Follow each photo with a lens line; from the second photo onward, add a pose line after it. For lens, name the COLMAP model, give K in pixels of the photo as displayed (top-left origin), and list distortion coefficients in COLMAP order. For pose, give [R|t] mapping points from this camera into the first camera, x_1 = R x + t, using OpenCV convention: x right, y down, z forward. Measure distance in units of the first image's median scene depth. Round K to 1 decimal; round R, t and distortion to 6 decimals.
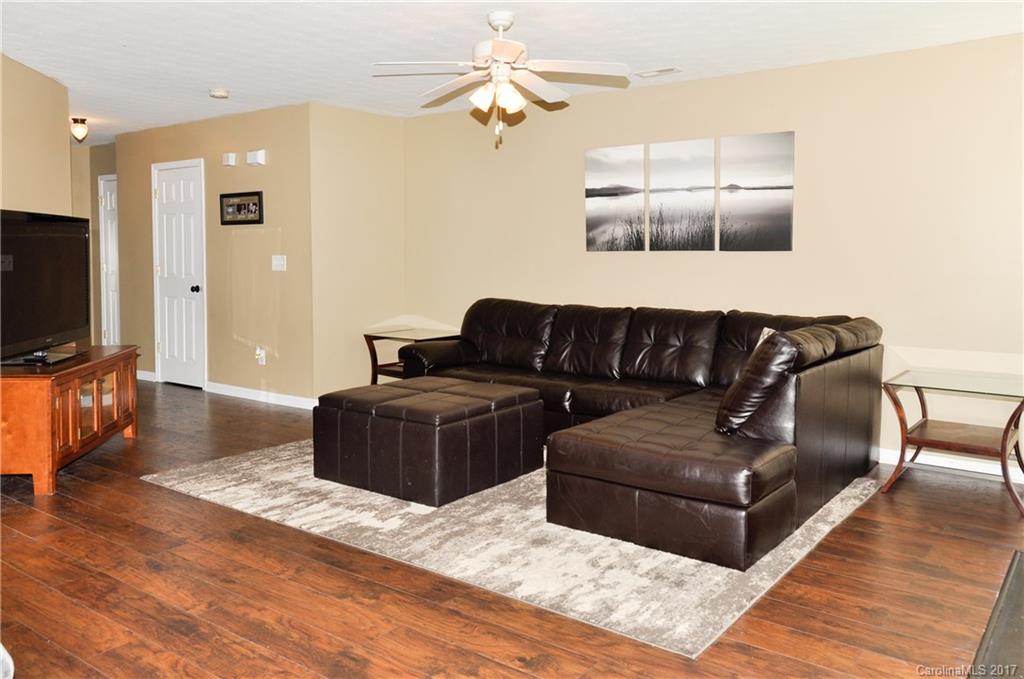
lens RADIAL K [[813.1, 0, 511.9], [0, 813.1, 339.0], [0, 0, 1]] dist [-0.017510, 0.051657]
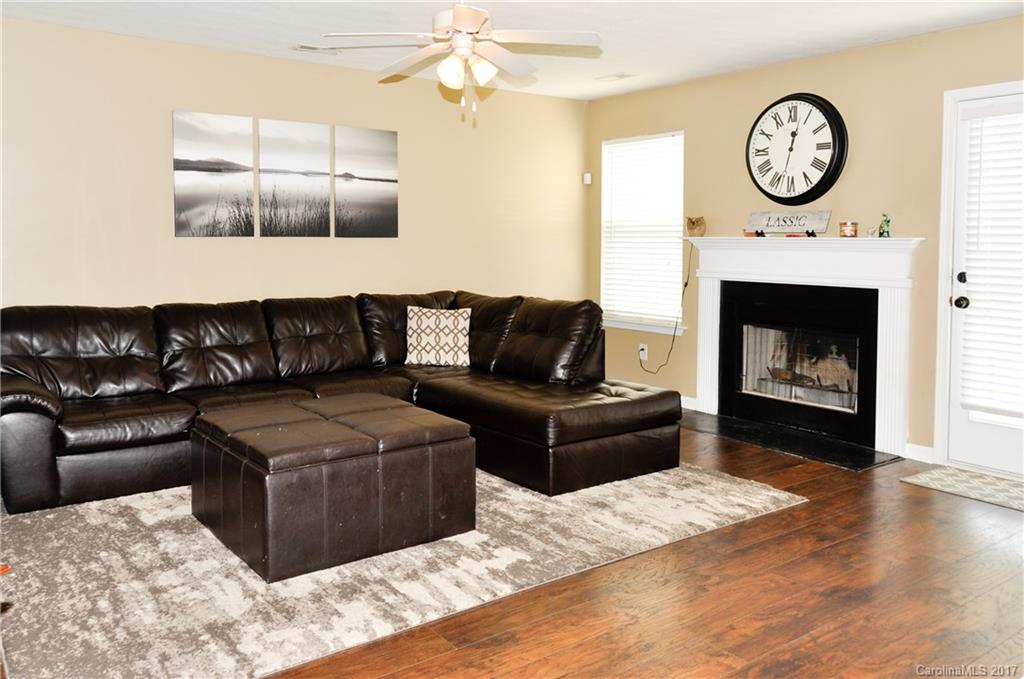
lens RADIAL K [[813.1, 0, 508.3], [0, 813.1, 305.9], [0, 0, 1]] dist [-0.017510, 0.051657]
pose [[0.275081, -0.074535, 0.958527, -0.659475], [0.099998, 0.993801, 0.048580, -0.050760], [-0.956206, 0.082487, 0.280829, 0.515393]]
